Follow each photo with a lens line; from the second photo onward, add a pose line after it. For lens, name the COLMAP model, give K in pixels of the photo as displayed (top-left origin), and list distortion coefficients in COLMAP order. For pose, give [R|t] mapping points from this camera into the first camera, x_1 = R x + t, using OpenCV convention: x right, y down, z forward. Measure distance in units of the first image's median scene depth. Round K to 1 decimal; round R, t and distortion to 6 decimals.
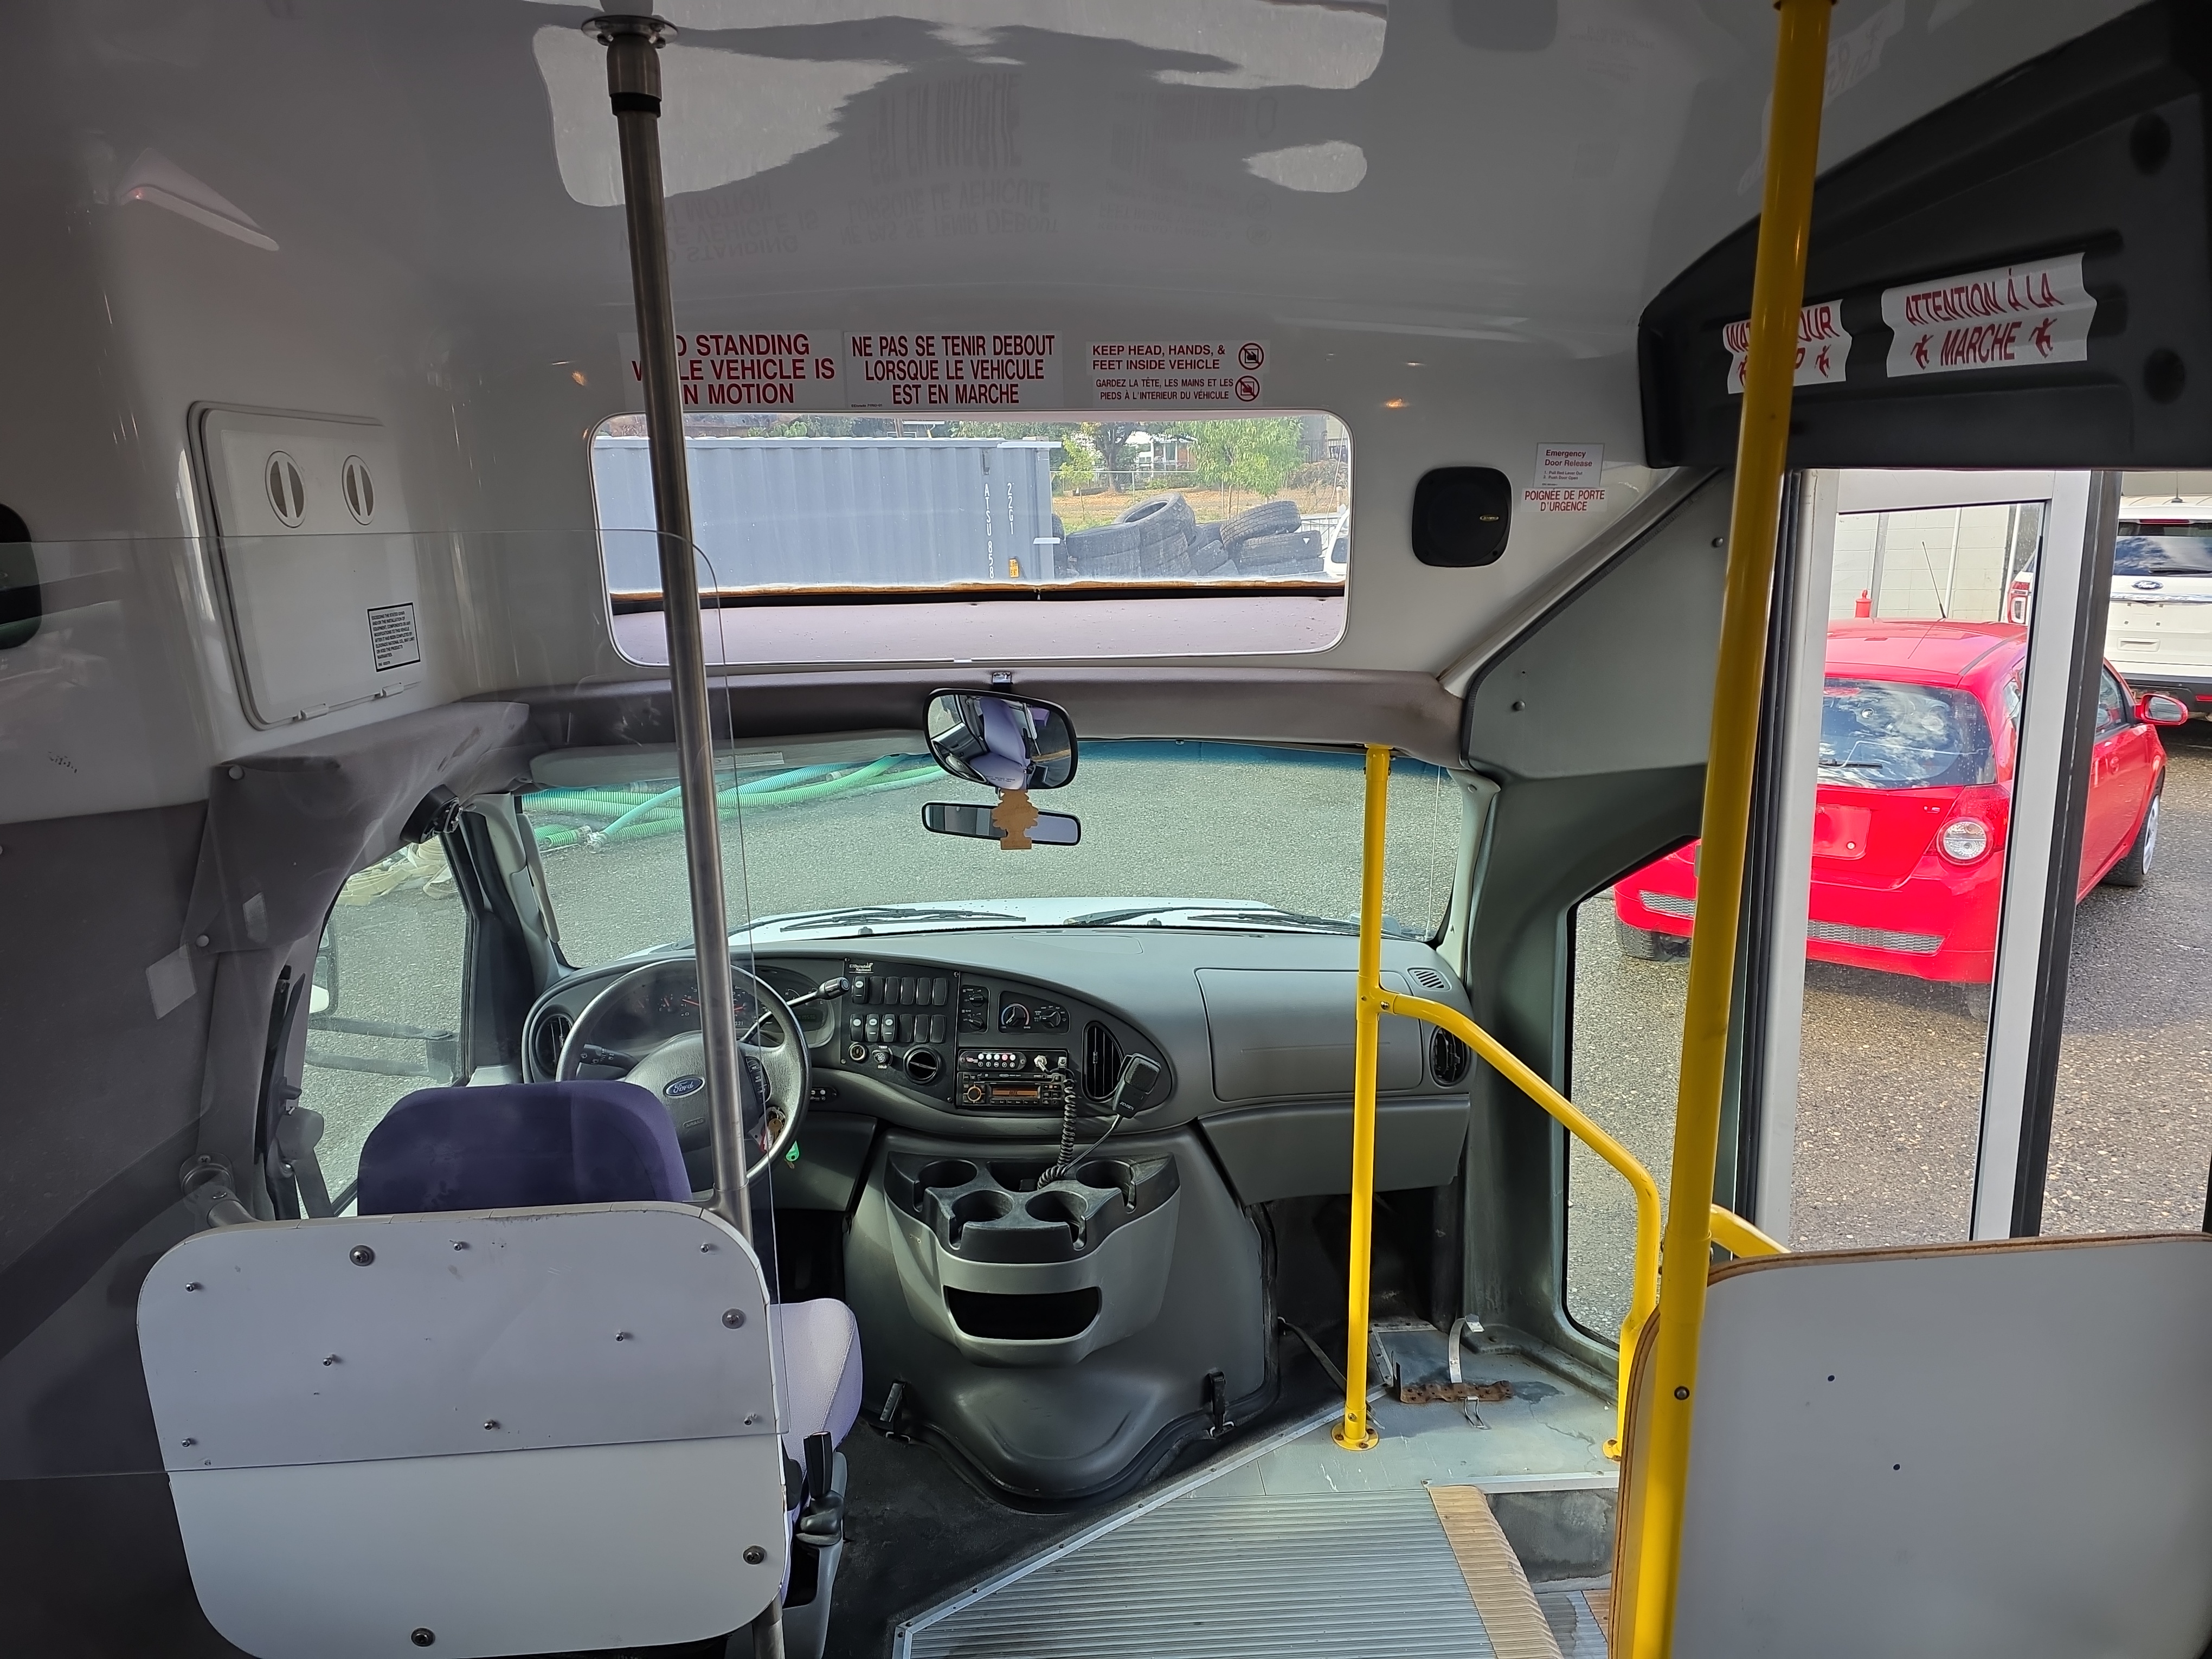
lens RADIAL K [[1500.6, 0, 1136.7], [0, 1500.6, 810.3], [0, 0, 1]] dist [0.076619, -0.078760]
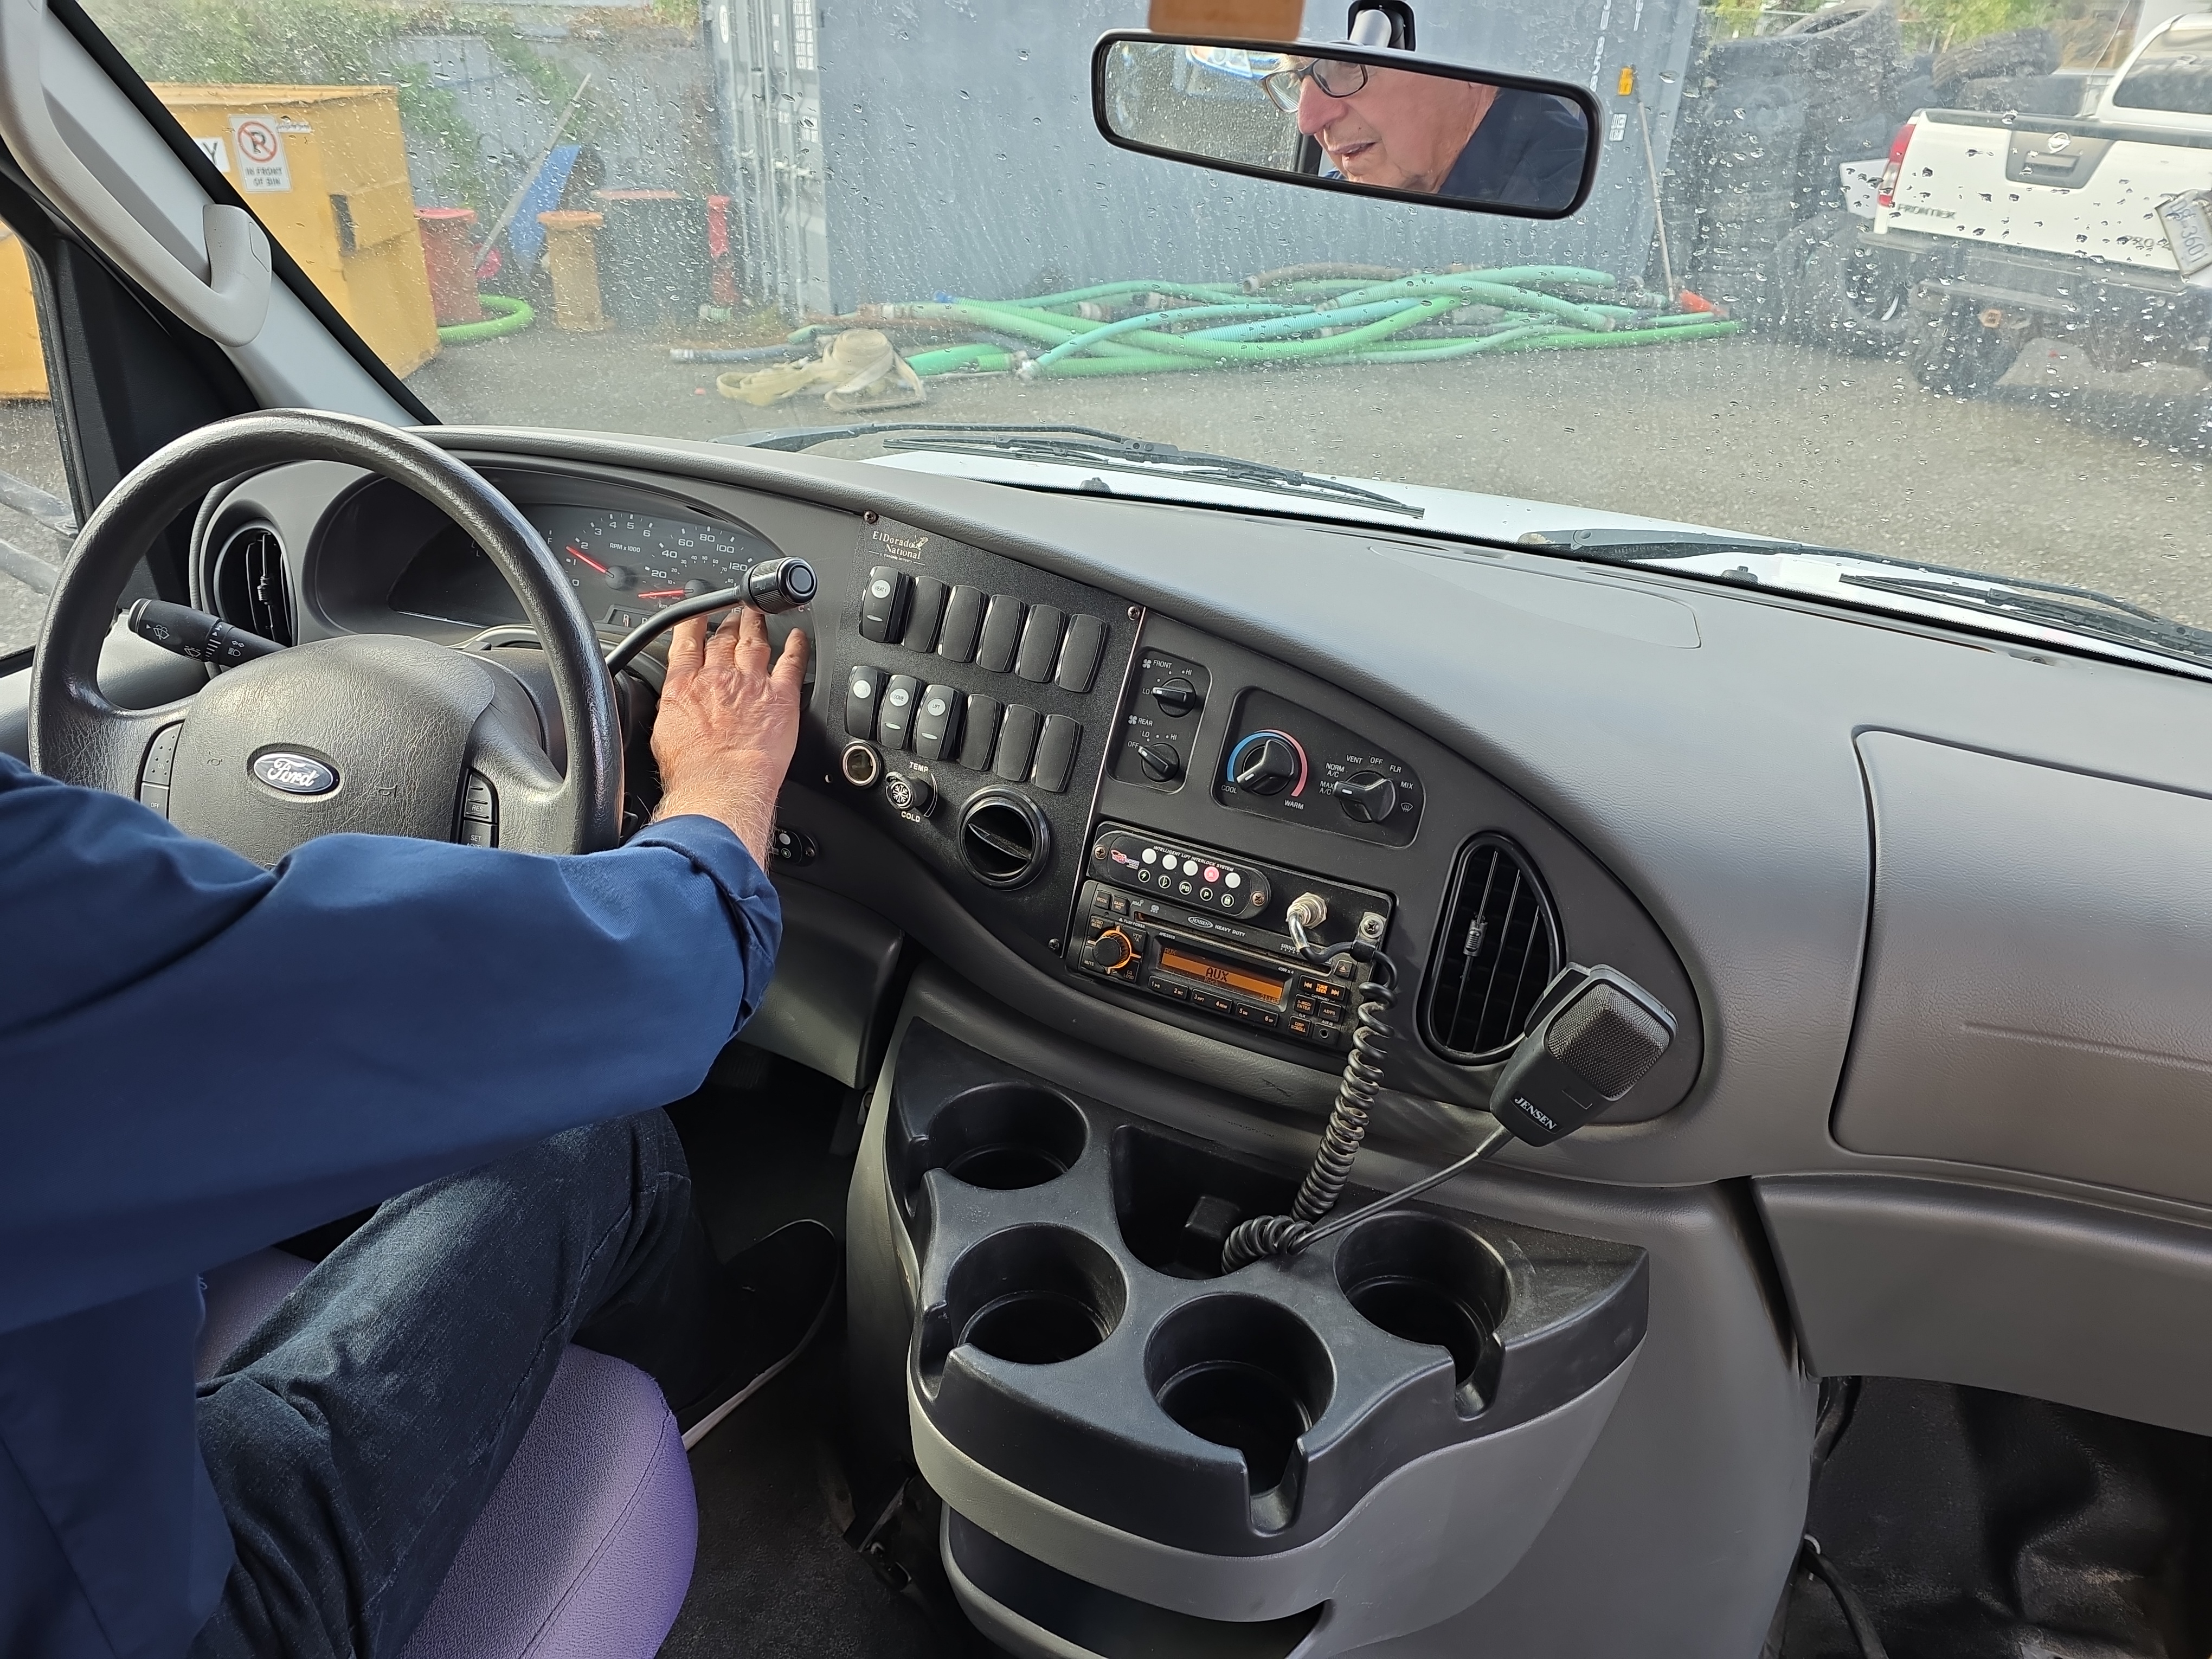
lens RADIAL K [[1482.6, 0, 1106.0], [0, 1482.6, 829.5], [0, 0, 1]] dist [0.066968, -0.072539]
pose [[0.922332, 0.232873, -0.308339, -0.006848], [-0.143373, 0.947274, 0.286558, 0.059862], [0.358813, -0.220095, 0.907089, 0.686156]]
